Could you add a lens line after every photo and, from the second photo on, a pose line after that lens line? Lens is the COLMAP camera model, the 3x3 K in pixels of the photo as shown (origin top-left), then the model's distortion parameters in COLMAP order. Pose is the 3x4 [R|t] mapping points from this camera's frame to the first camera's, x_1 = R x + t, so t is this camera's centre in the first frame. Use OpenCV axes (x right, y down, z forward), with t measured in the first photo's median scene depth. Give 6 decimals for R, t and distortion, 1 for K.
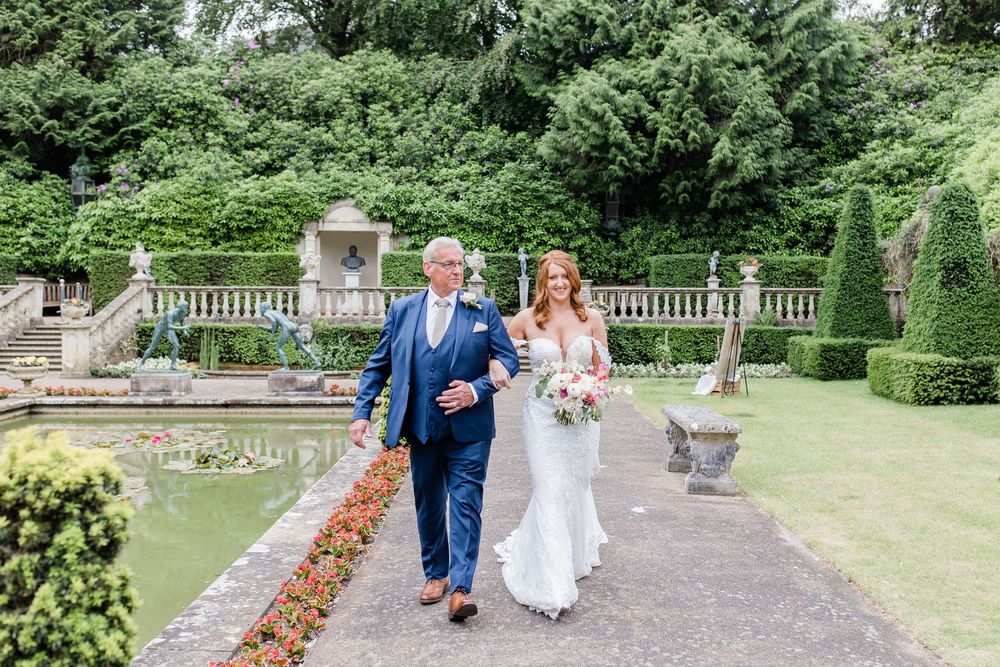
lens RADIAL K [[993.9, 0, 510.8], [0, 993.9, 334.2], [0, 0, 1]] dist [0.011689, -0.015815]
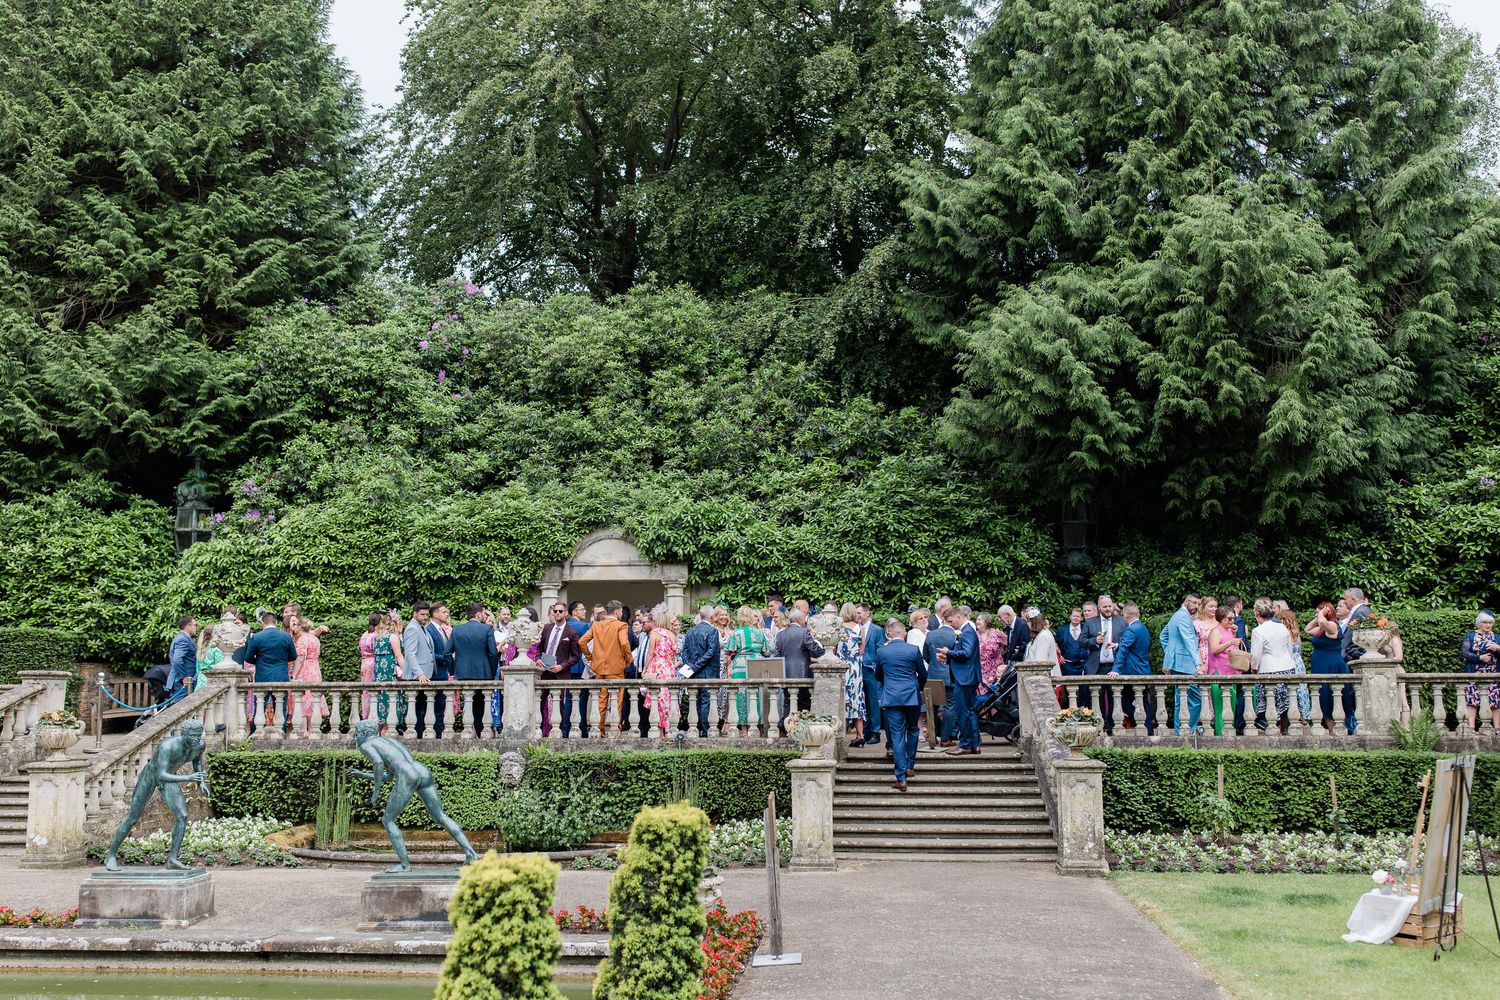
lens RADIAL K [[1490.9, 0, 766.2], [0, 1490.9, 501.0], [0, 0, 1]] dist [0.011689, -0.015815]
pose [[0.996106, -0.022293, -0.085302, 0.000773], [0.008293, 0.986906, -0.161084, -0.009244], [0.087776, 0.159749, 0.983247, 0.150813]]
